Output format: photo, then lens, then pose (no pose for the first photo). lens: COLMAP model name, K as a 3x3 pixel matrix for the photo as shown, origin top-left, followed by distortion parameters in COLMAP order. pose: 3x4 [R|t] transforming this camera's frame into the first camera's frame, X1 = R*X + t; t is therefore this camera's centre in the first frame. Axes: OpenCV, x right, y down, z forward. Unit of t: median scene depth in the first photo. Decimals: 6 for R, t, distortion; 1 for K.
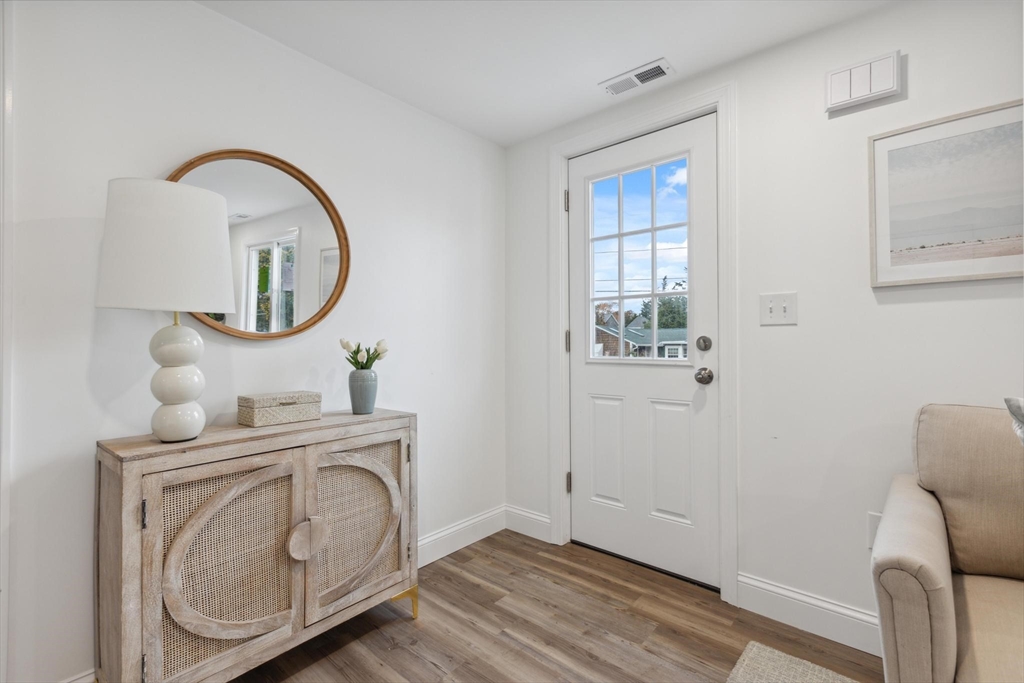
lens RADIAL K [[461.5, 0, 514.5], [0, 461.5, 338.0], [0, 0, 1]] dist [0.002621, -0.000278]
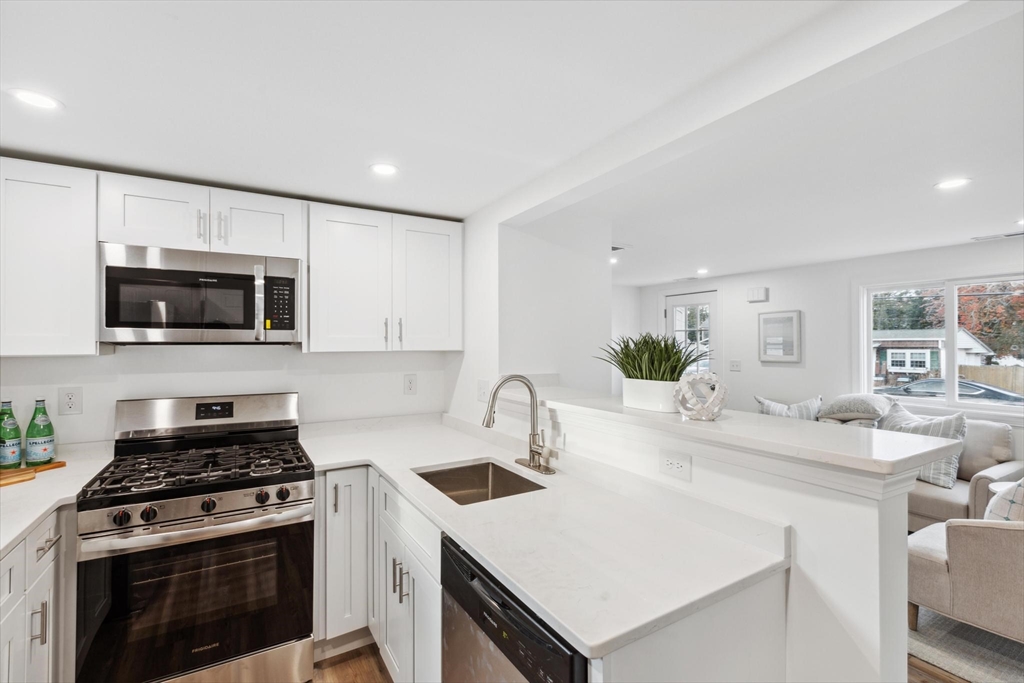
lens RADIAL K [[461.5, 0, 512.6], [0, 461.5, 342.2], [0, 0, 1]] dist [0.002621, -0.000278]
pose [[0.948364, 0.001909, -0.317179, 0.163477], [0.000299, 0.999976, 0.006912, -0.221575], [0.317185, -0.006650, 0.948340, -2.069949]]
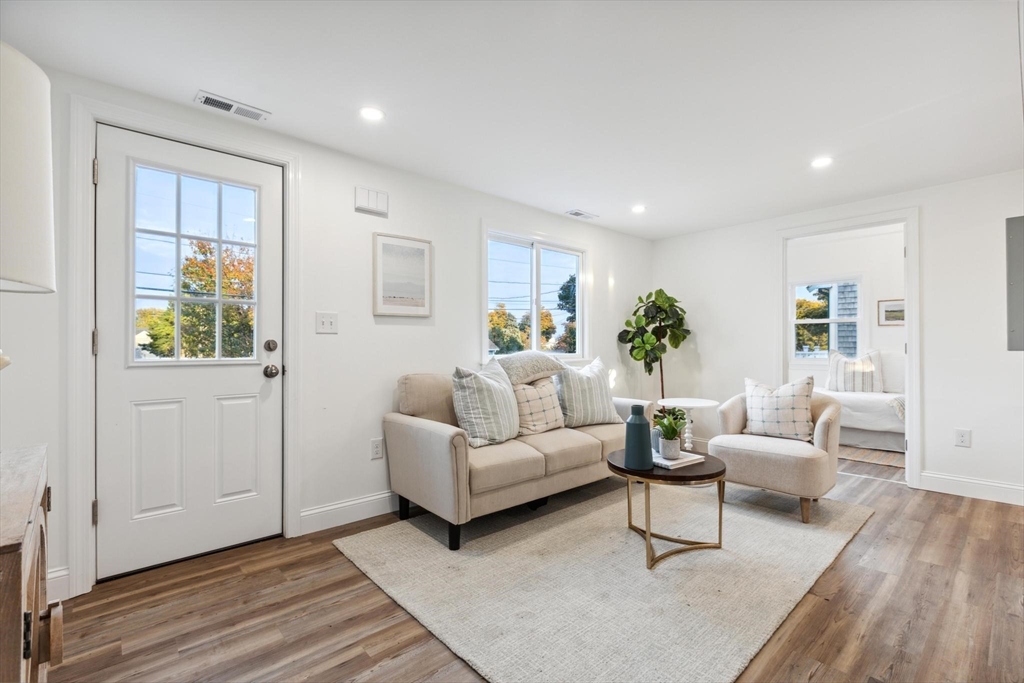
lens RADIAL K [[461.5, 0, 515.6], [0, 461.5, 342.1], [0, 0, 1]] dist [0.002621, -0.000278]
pose [[0.111931, 0.012396, 0.993639, -0.820515], [-0.008899, 0.999895, -0.011472, 0.011524], [-0.993676, -0.007558, 0.112030, 0.207008]]
